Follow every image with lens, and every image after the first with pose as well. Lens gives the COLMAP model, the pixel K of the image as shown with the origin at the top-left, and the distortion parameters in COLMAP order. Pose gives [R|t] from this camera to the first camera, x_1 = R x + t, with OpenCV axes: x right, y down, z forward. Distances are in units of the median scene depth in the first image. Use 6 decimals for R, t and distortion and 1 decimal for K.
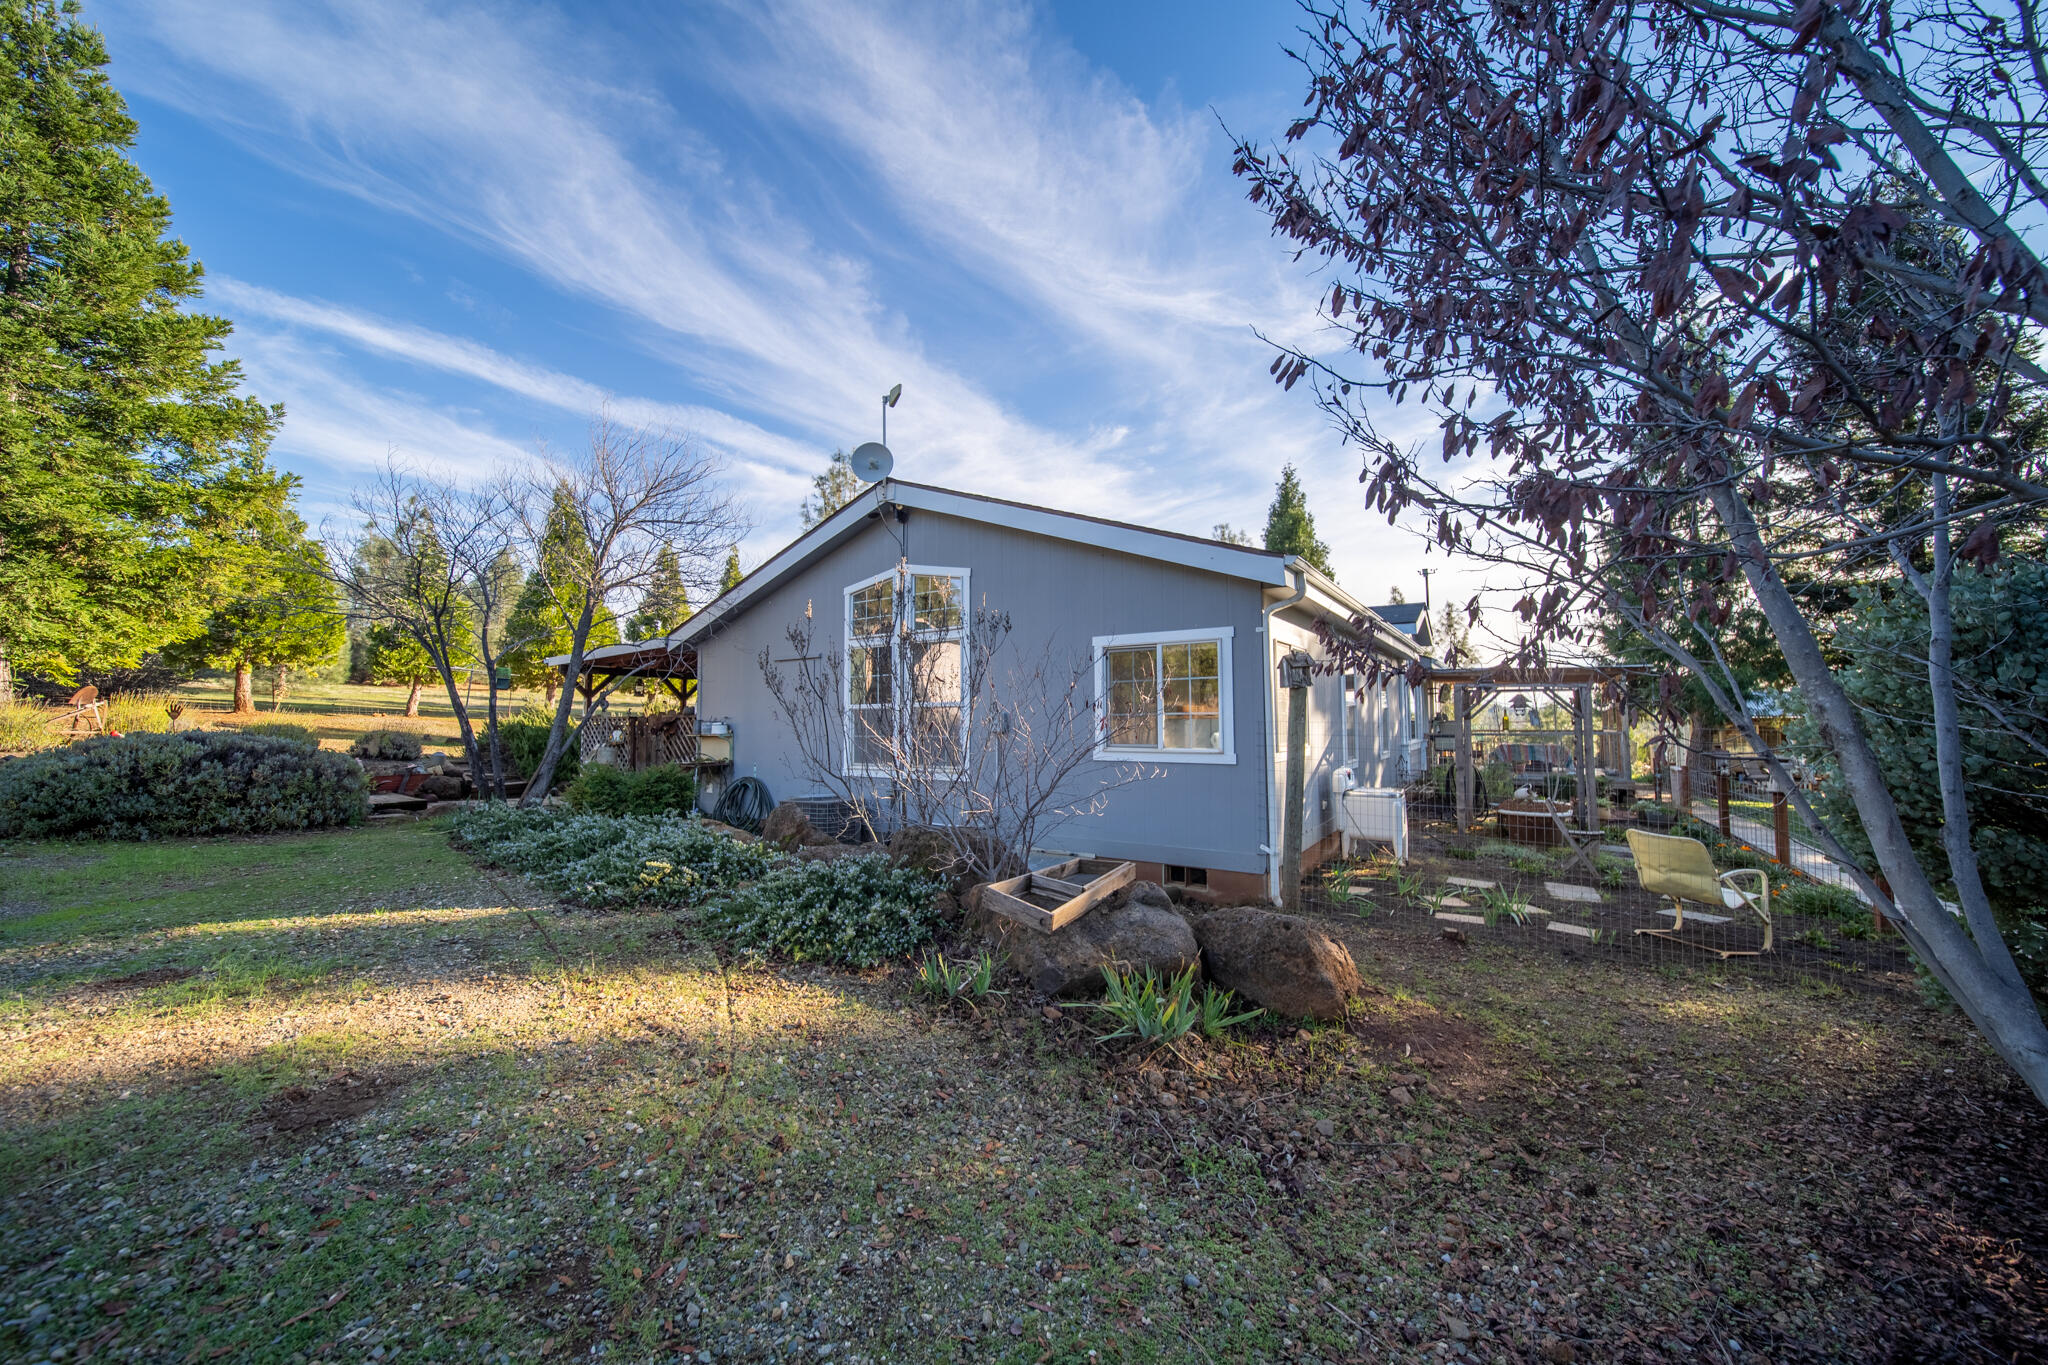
lens RADIAL K [[720.5, 0, 1116.0], [0, 720.5, 725.2], [0, 0, 1]] dist [0.000874, -0.001724]
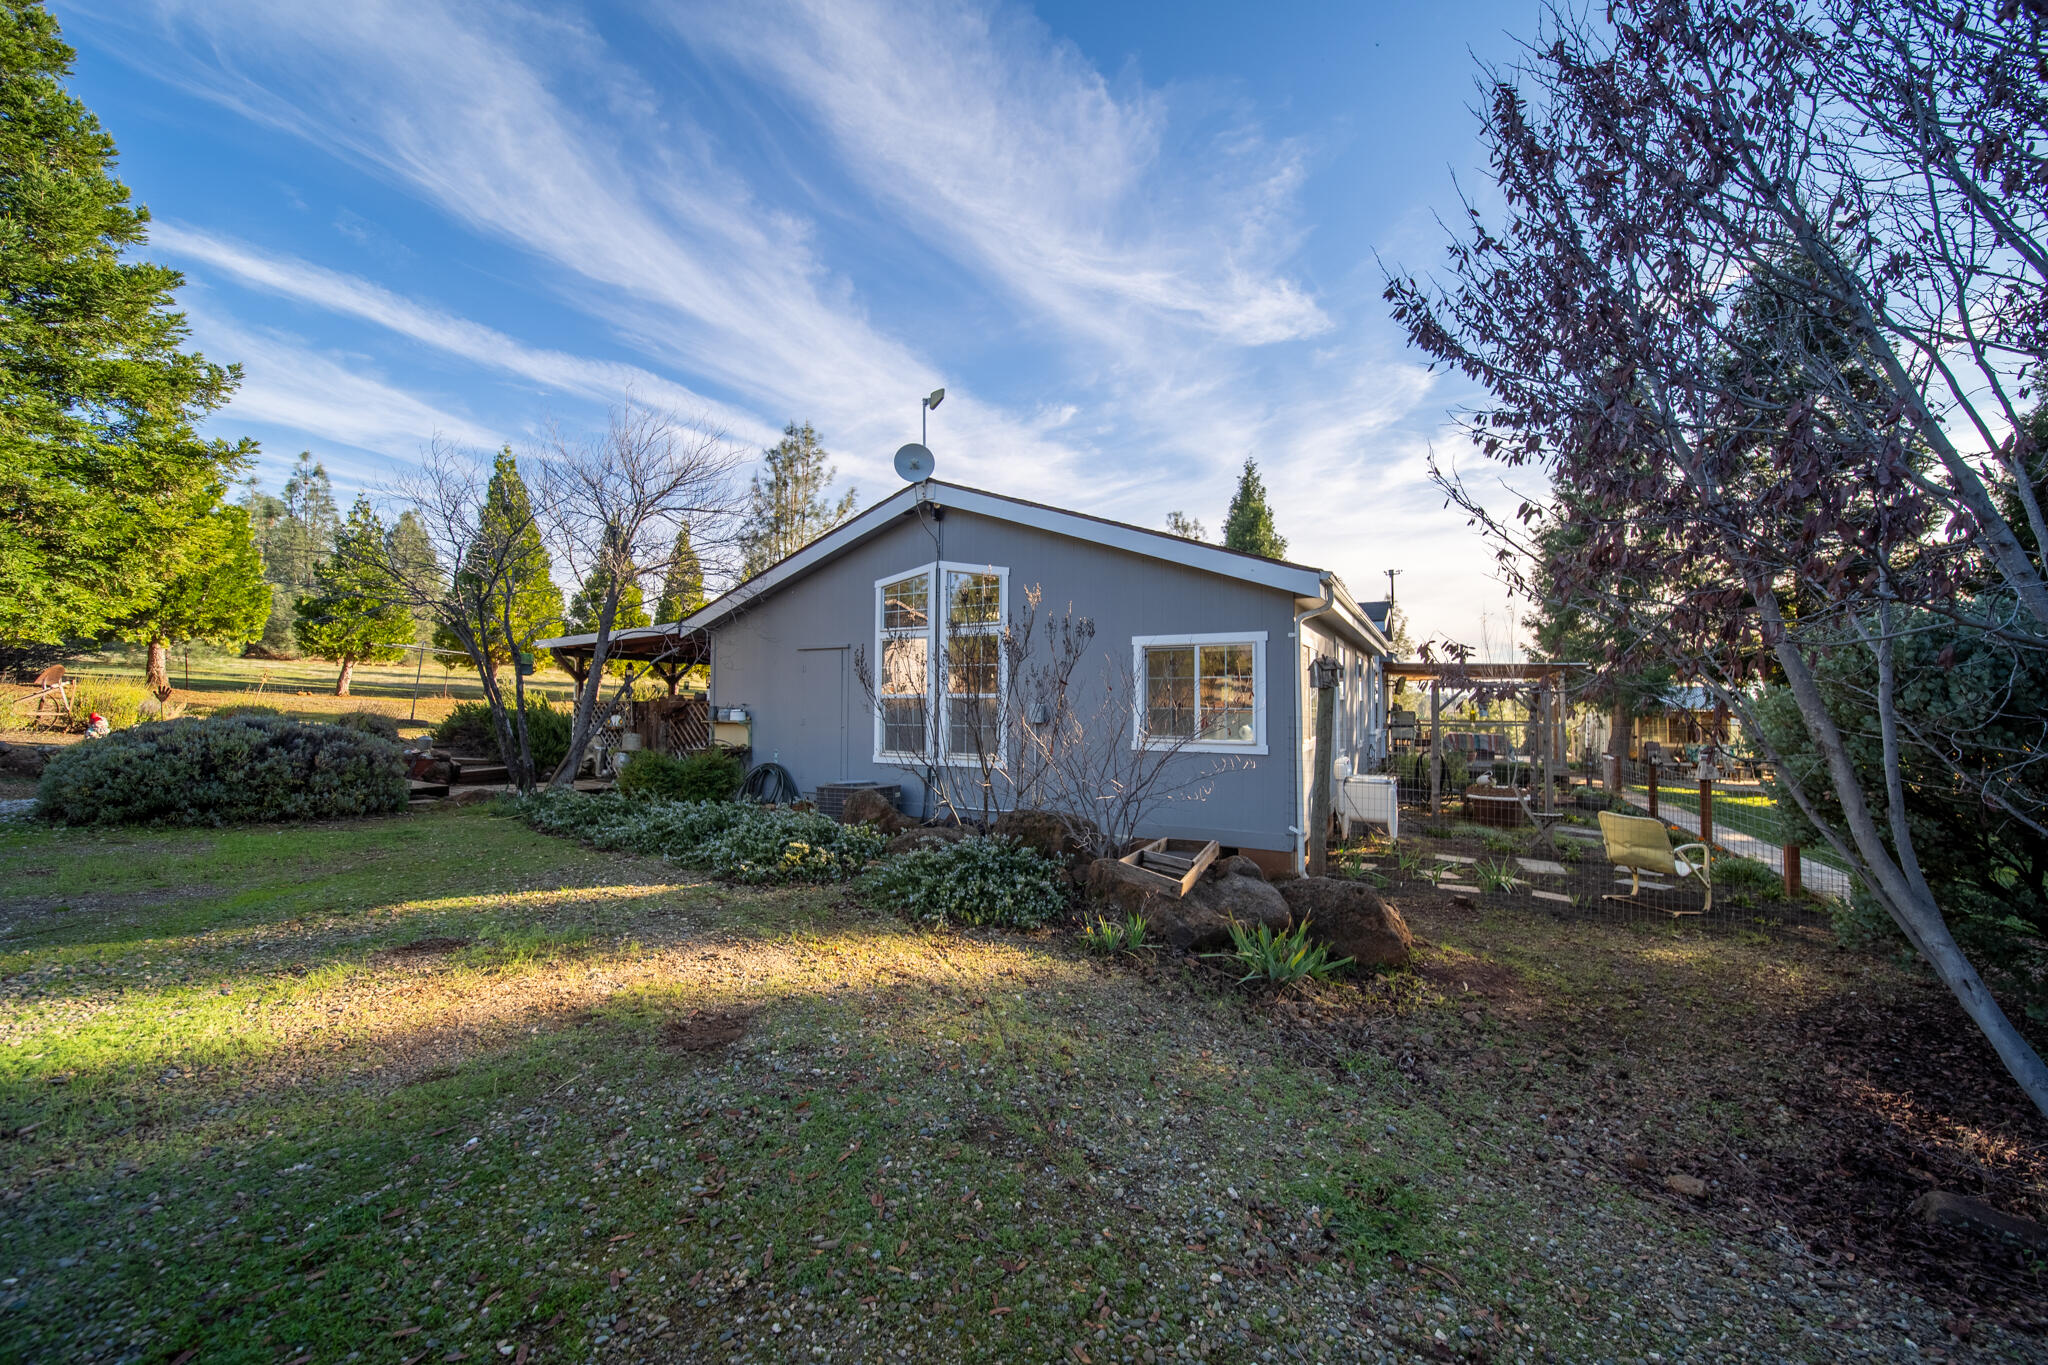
lens RADIAL K [[720.5, 0, 1129.9], [0, 720.5, 730.3], [0, 0, 1]] dist [0.000874, -0.001724]
pose [[0.995714, 0.008096, 0.092128, -0.116873], [-0.010696, 0.999557, 0.027769, -0.009992], [-0.091862, -0.028635, 0.995360, -0.072880]]
